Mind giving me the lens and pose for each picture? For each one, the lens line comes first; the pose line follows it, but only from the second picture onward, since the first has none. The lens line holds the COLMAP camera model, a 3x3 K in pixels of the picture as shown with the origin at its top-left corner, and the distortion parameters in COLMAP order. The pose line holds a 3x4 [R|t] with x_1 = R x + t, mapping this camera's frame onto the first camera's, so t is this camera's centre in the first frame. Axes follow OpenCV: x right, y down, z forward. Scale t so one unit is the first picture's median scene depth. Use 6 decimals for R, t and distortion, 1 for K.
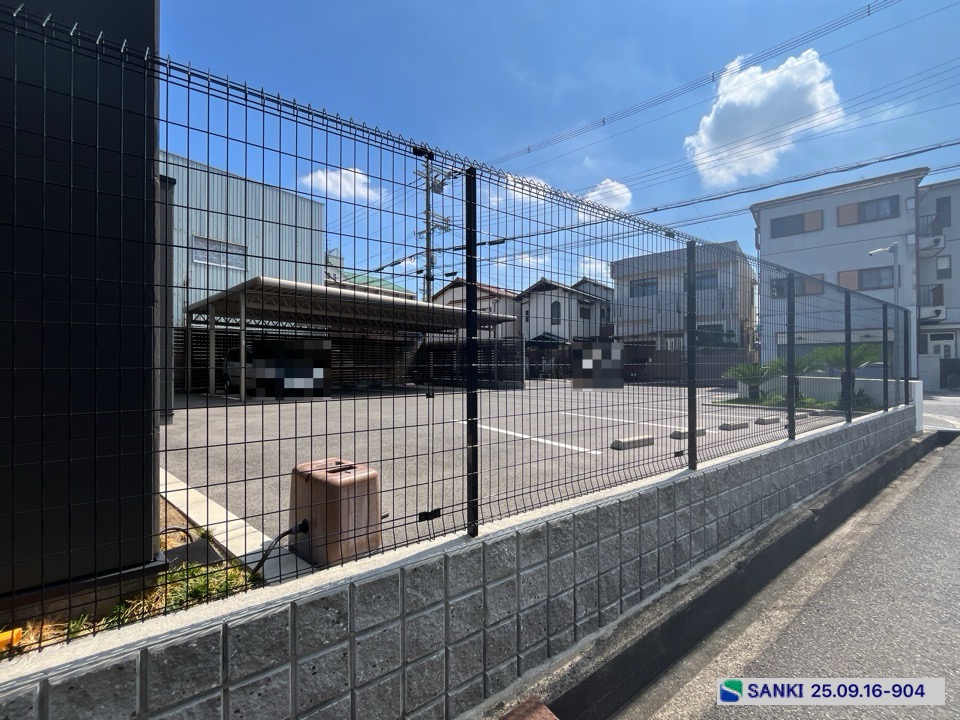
lens RADIAL K [[390.3, 0, 476.6], [0, 390.3, 360.9], [0, 0, 1]] dist [-0.003902, 0.000538]
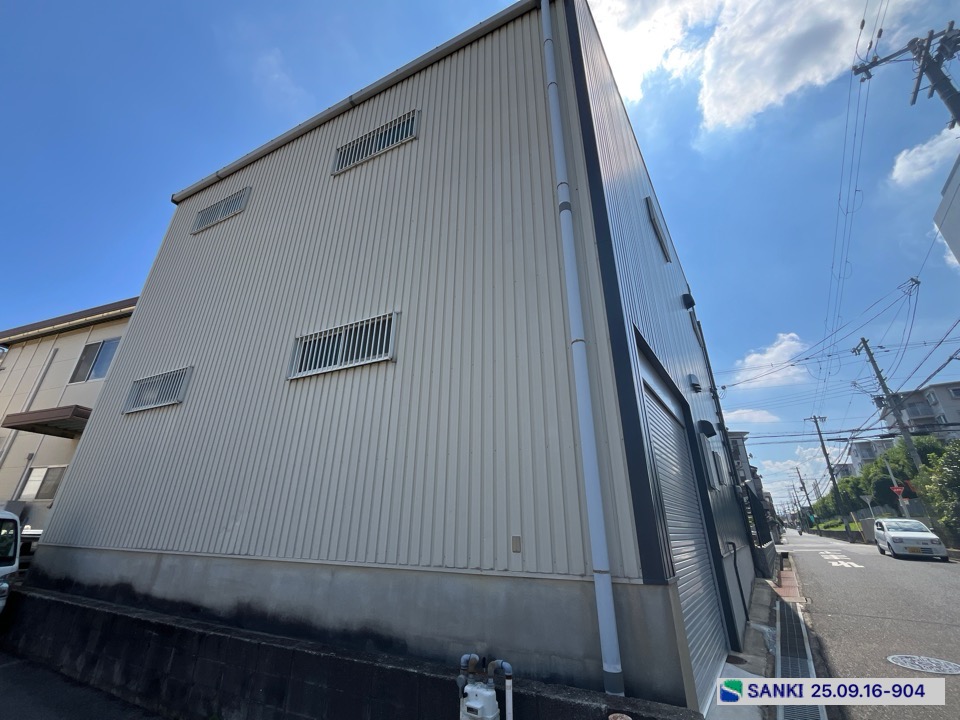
lens RADIAL K [[390.8, 0, 477.4], [0, 390.8, 360.3], [0, 0, 1]] dist [-0.002271, -0.000208]
pose [[0.936525, 0.156142, 0.313910, -0.836830], [-0.021732, 0.919484, -0.392525, 0.031358], [-0.349926, 0.360788, 0.864514, -0.488934]]
